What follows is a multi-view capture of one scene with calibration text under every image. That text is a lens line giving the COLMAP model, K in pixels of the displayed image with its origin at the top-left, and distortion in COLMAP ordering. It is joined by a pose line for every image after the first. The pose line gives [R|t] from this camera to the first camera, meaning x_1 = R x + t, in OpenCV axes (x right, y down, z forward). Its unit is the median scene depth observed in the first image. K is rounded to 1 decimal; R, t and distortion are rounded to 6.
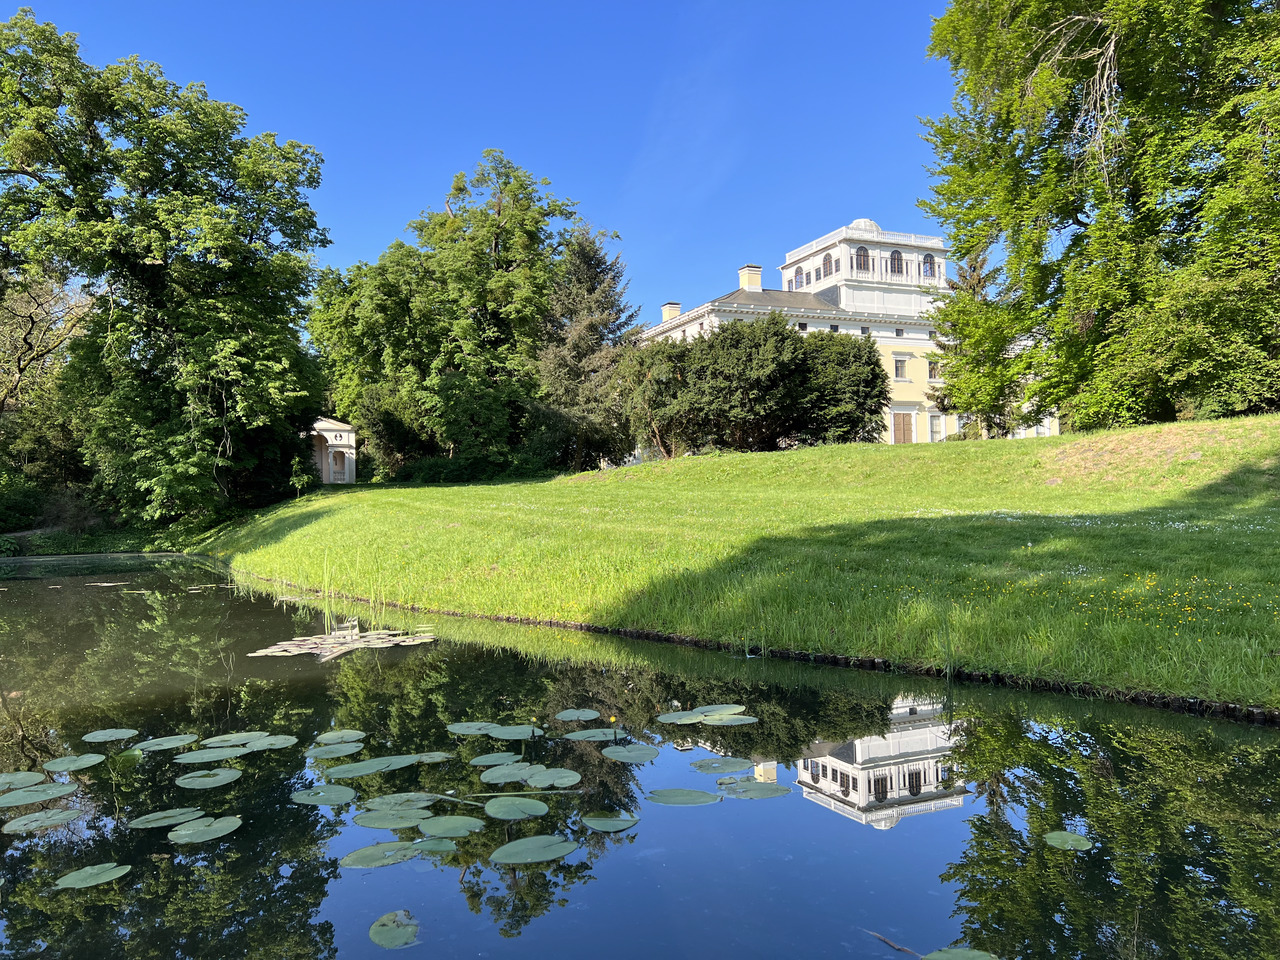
lens RADIAL K [[955.4, 0, 635.3], [0, 955.4, 488.9], [0, 0, 1]] dist [0.066591, -0.075735]
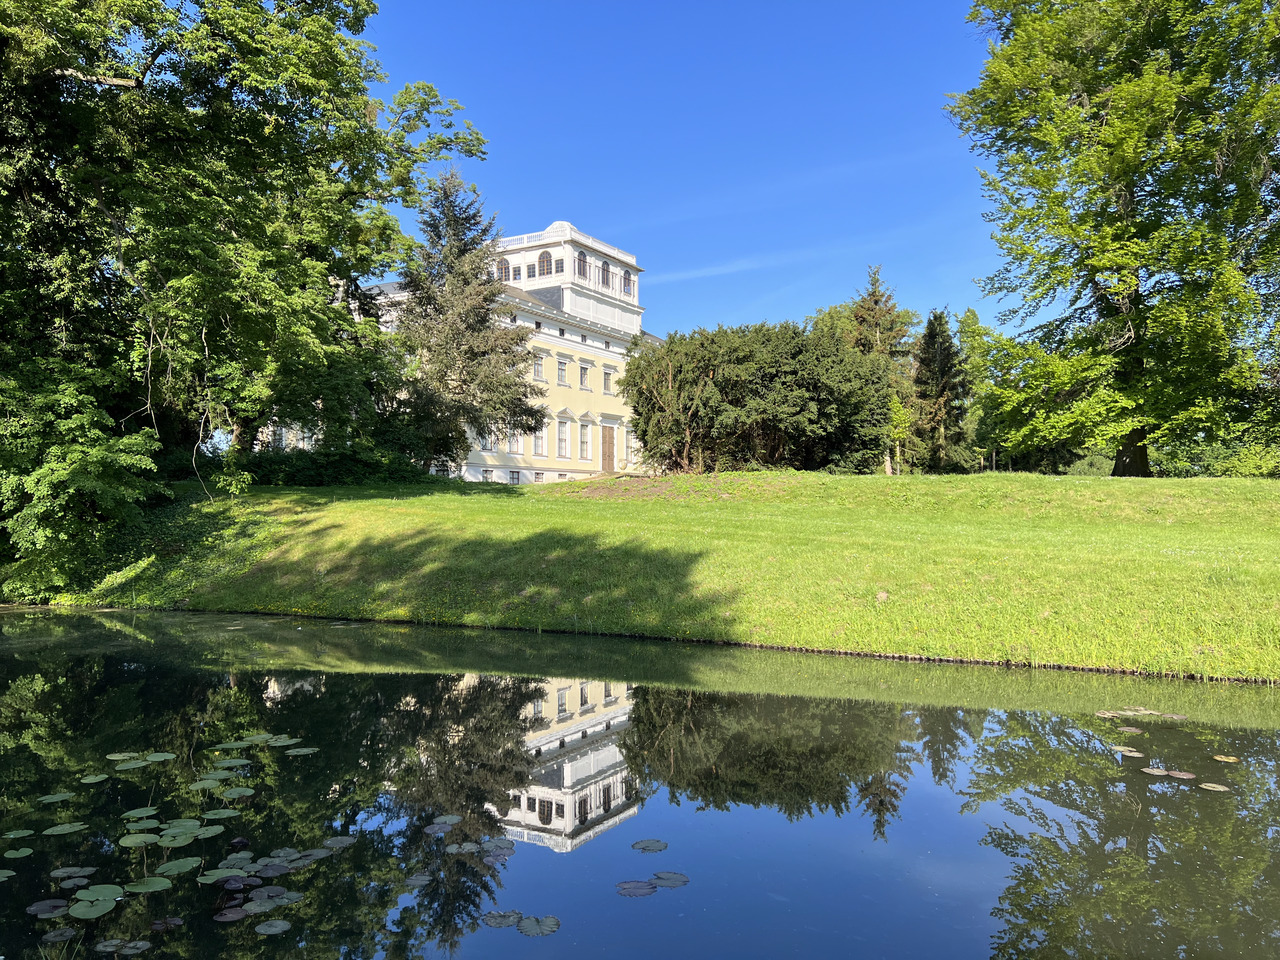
lens RADIAL K [[955.4, 0, 645.3], [0, 955.4, 491.7], [0, 0, 1]] dist [0.066591, -0.075735]
pose [[0.811570, 0.032887, 0.583329, -0.494943], [-0.033307, 0.999395, -0.010006, -0.004849], [-0.583305, -0.011308, 0.812175, 0.328802]]
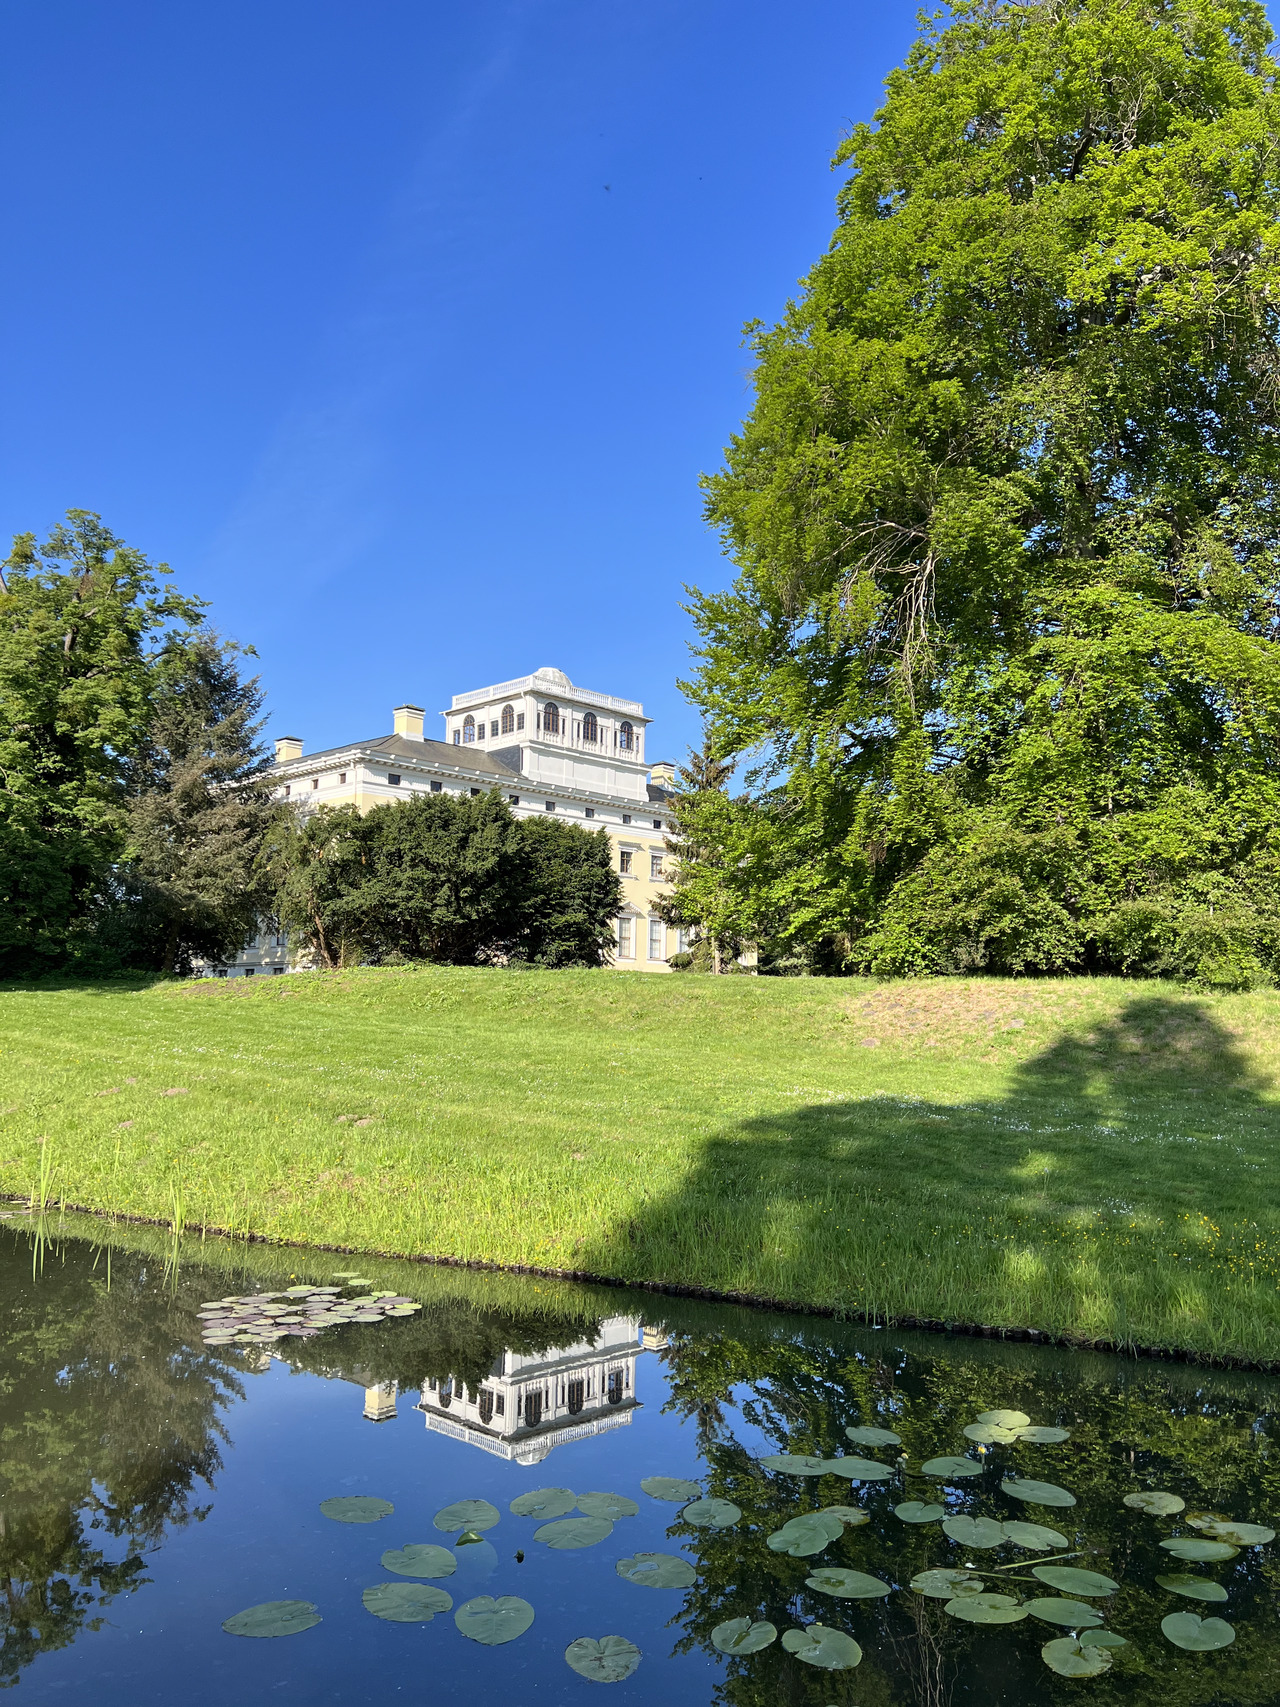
lens RADIAL K [[1274.1, 0, 651.0], [0, 1274.1, 862.1], [0, 0, 1]] dist [0.066591, -0.075735]
pose [[0.932721, 0.083544, 0.350788, -0.088948], [-0.048676, 0.993058, -0.107081, -0.018935], [-0.357299, 0.082802, 0.930313, -0.008784]]
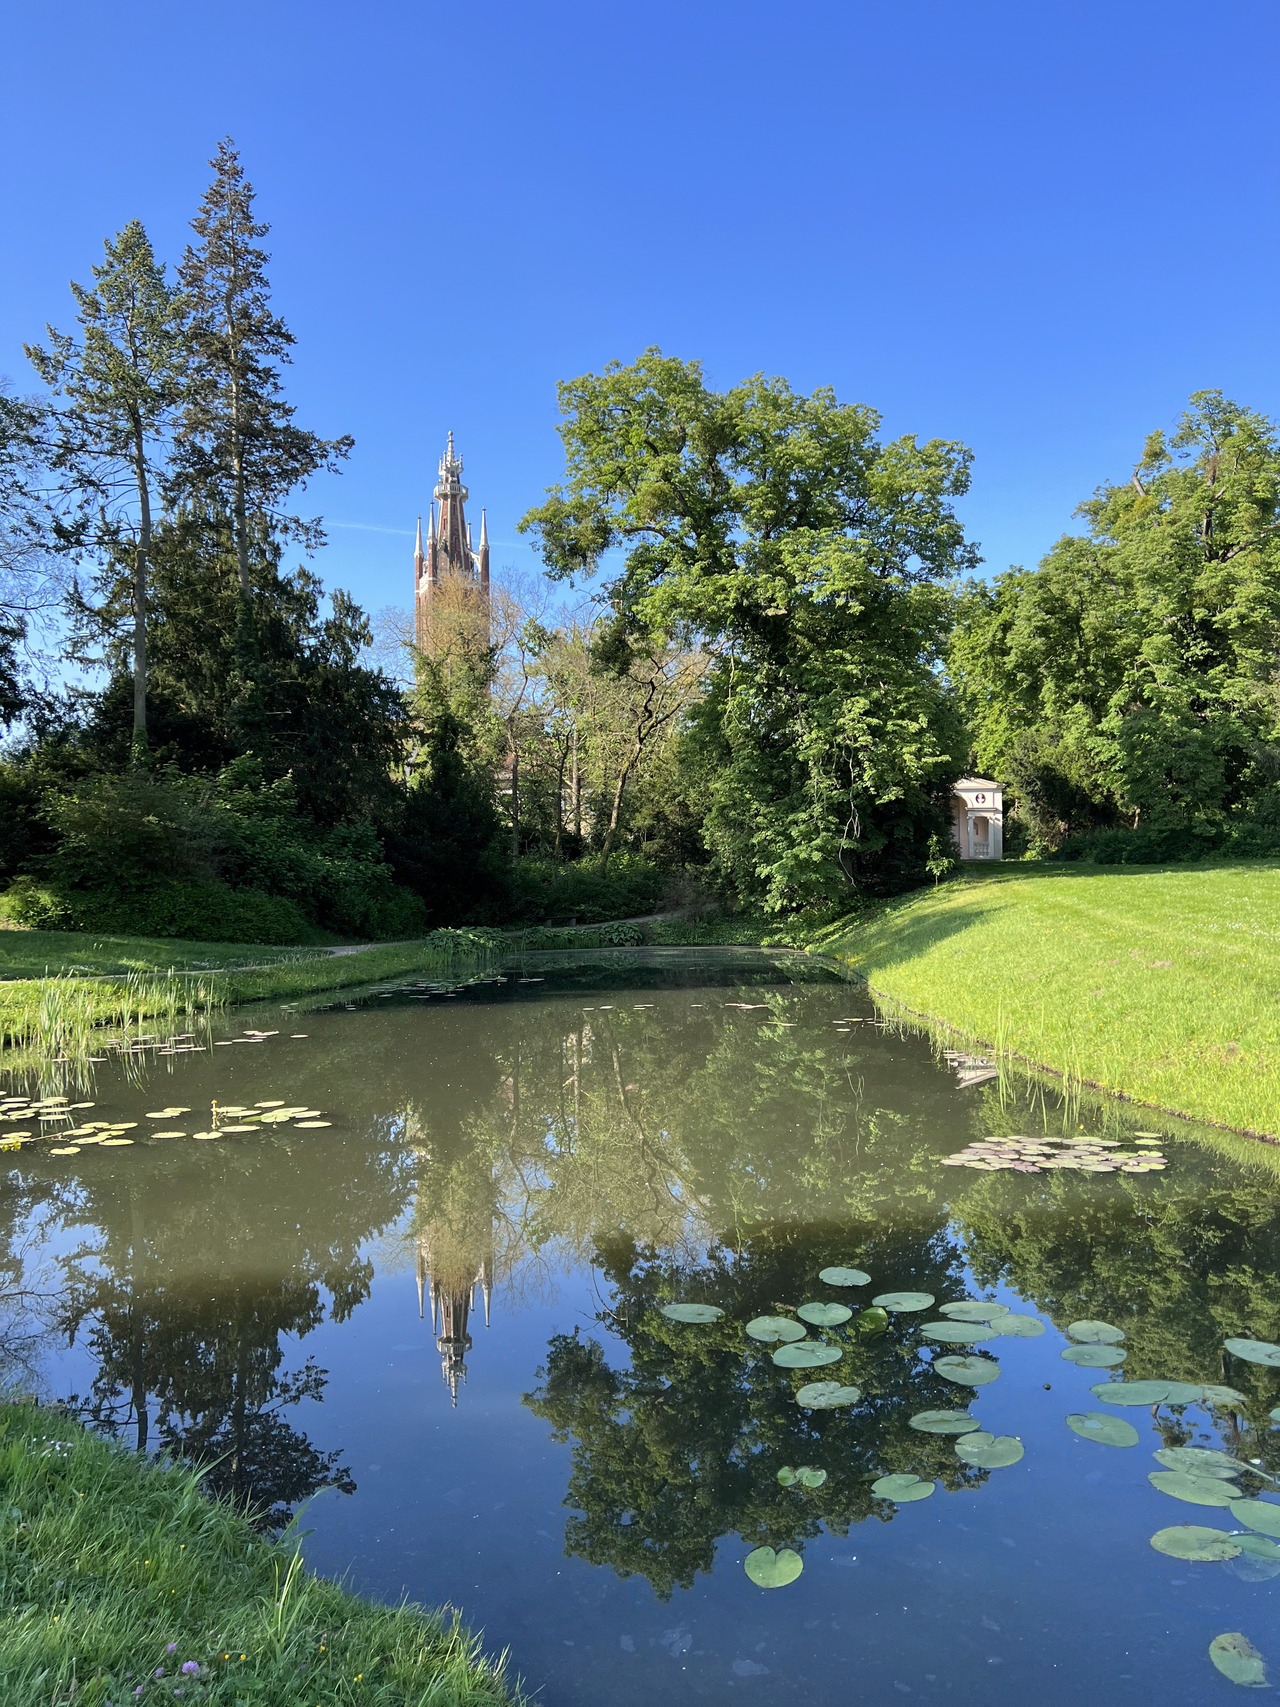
lens RADIAL K [[1274.1, 0, 651.2], [0, 1274.1, 864.9], [0, 0, 1]] dist [0.066591, -0.075735]
pose [[0.855542, 0.005990, -0.517698, -0.005585], [0.000043, 0.999932, 0.011642, -0.021207], [0.517733, -0.009982, 0.855484, -0.023803]]
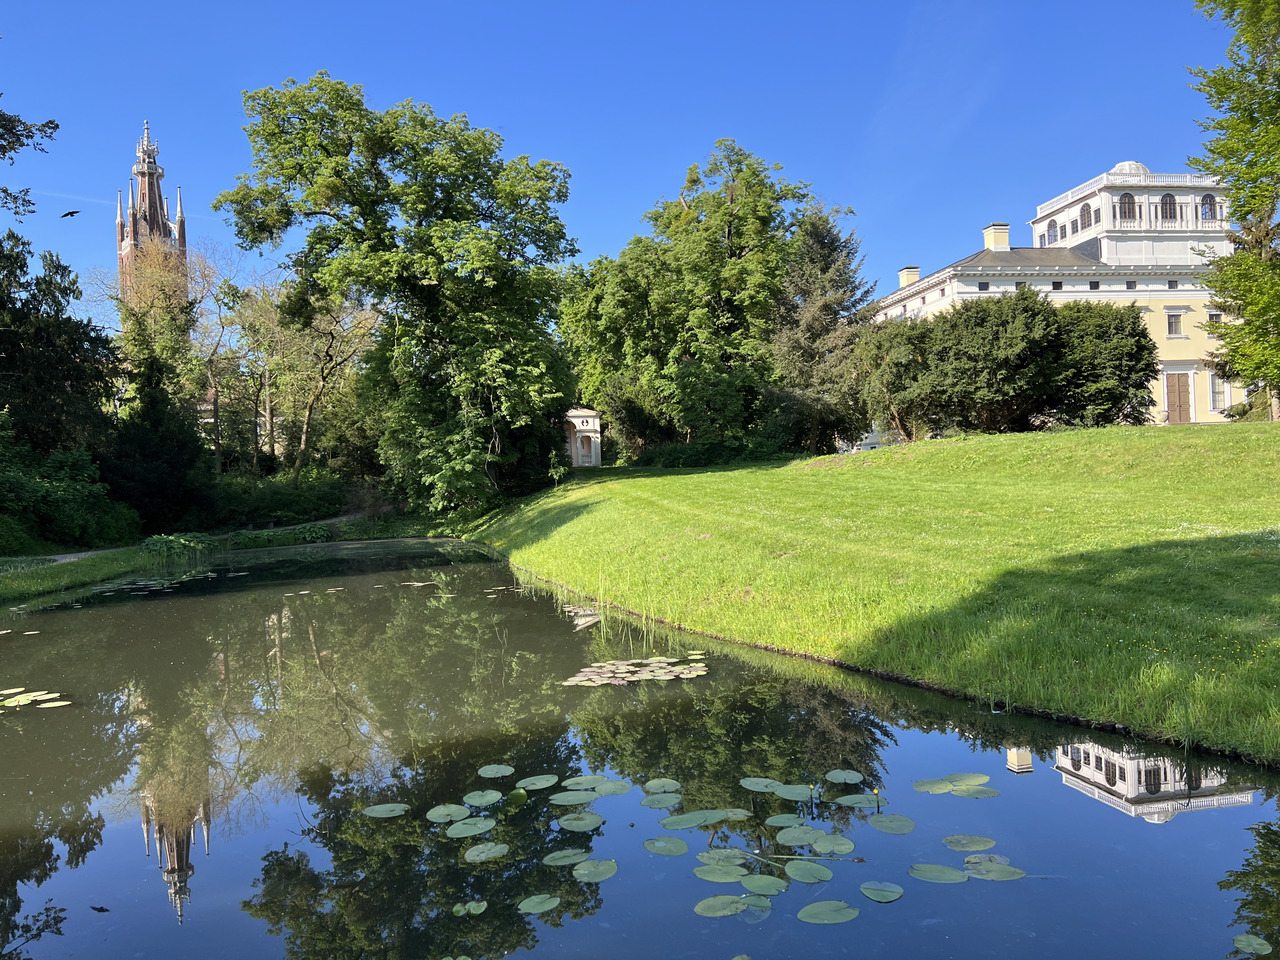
lens RADIAL K [[955.4, 0, 631.1], [0, 955.4, 488.4], [0, 0, 1]] dist [0.066591, -0.075735]
pose [[0.969778, -0.015776, -0.243479, -0.002330], [0.024282, 0.999194, 0.031974, -0.022564], [0.242778, -0.036920, 0.969379, -0.031553]]
